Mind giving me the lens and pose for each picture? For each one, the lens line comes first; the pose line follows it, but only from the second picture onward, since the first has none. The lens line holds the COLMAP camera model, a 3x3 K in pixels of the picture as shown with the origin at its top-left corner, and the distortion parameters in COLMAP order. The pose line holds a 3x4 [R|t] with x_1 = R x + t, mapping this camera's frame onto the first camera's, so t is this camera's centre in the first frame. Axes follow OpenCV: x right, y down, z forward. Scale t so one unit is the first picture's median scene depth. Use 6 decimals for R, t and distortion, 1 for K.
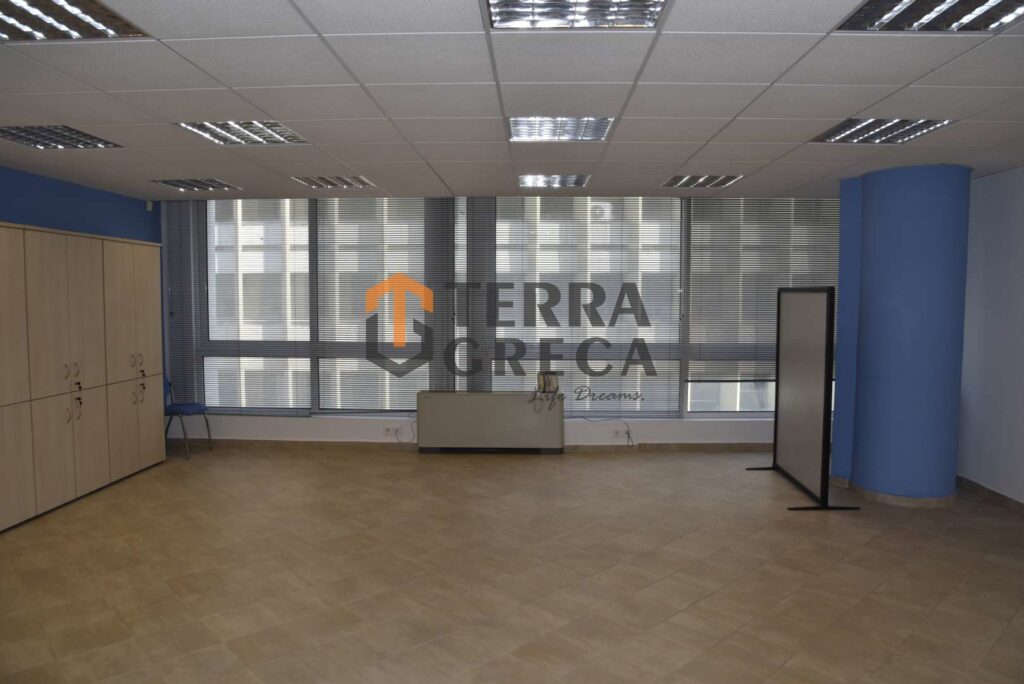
lens RADIAL K [[698.5, 0, 515.2], [0, 698.5, 342.4], [0, 0, 1]] dist [-0.110593, 0.050408]
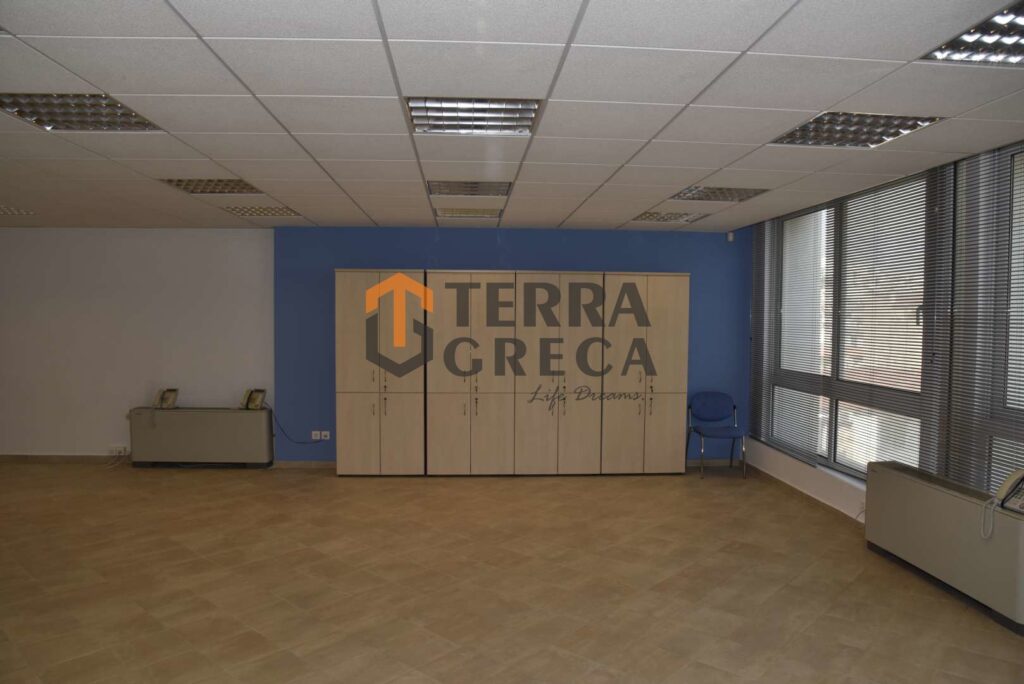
lens RADIAL K [[698.5, 0, 515.2], [0, 698.5, 342.4], [0, 0, 1]] dist [-0.110593, 0.050408]
pose [[0.096459, 0.032668, -0.994801, 0.822172], [-0.071414, 0.997113, 0.025819, -0.065241], [0.992772, 0.068552, 0.098514, 0.921402]]
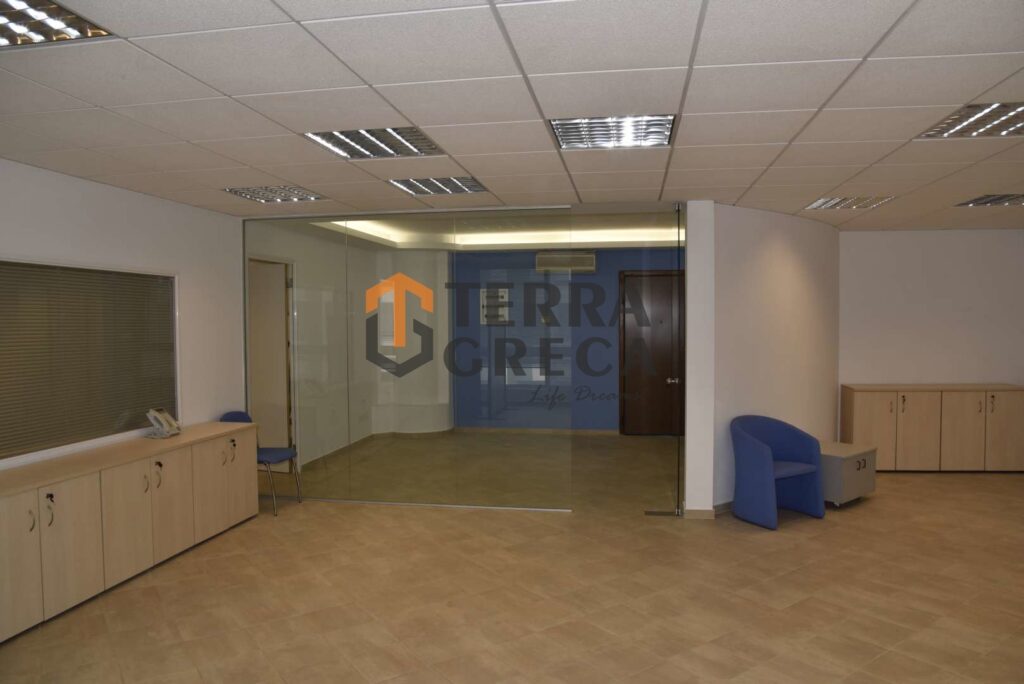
lens RADIAL K [[698.5, 0, 515.2], [0, 698.5, 342.4], [0, 0, 1]] dist [-0.110593, 0.050408]
pose [[-0.992137, -0.004398, 0.125083, 0.059560], [0.007935, 0.995161, 0.097933, -0.098868], [-0.124908, 0.098155, -0.987301, 1.348205]]
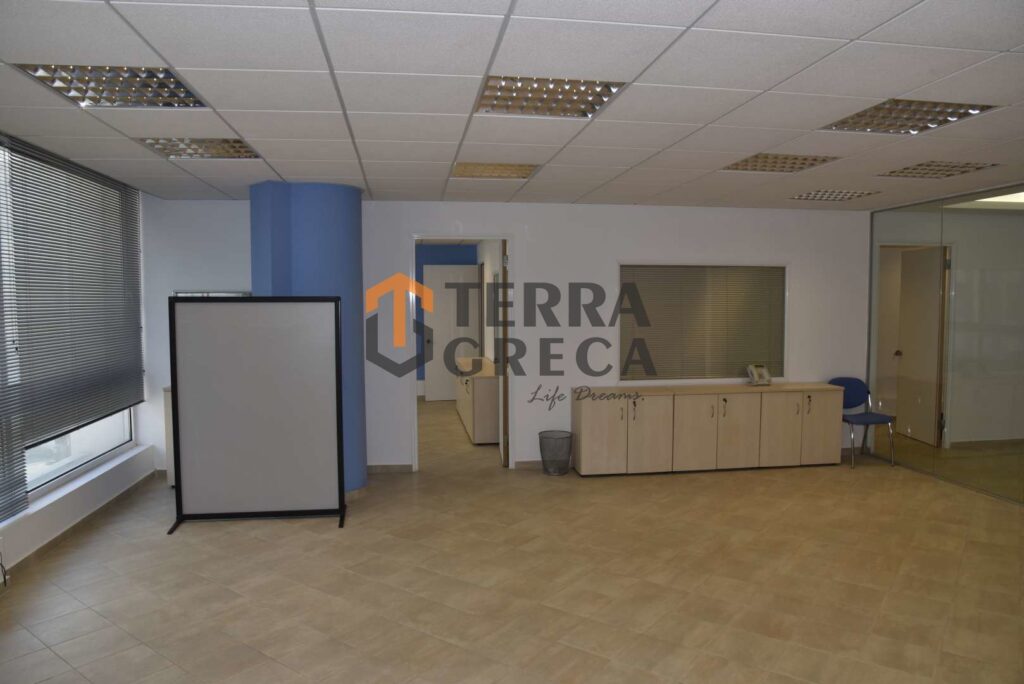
lens RADIAL K [[698.5, 0, 515.2], [0, 698.5, 342.4], [0, 0, 1]] dist [-0.110593, 0.050408]
pose [[-0.175480, -0.056994, 0.982832, -0.672368], [0.069941, 0.995079, 0.070192, -0.081579], [-0.981995, 0.081058, -0.170631, 1.110038]]
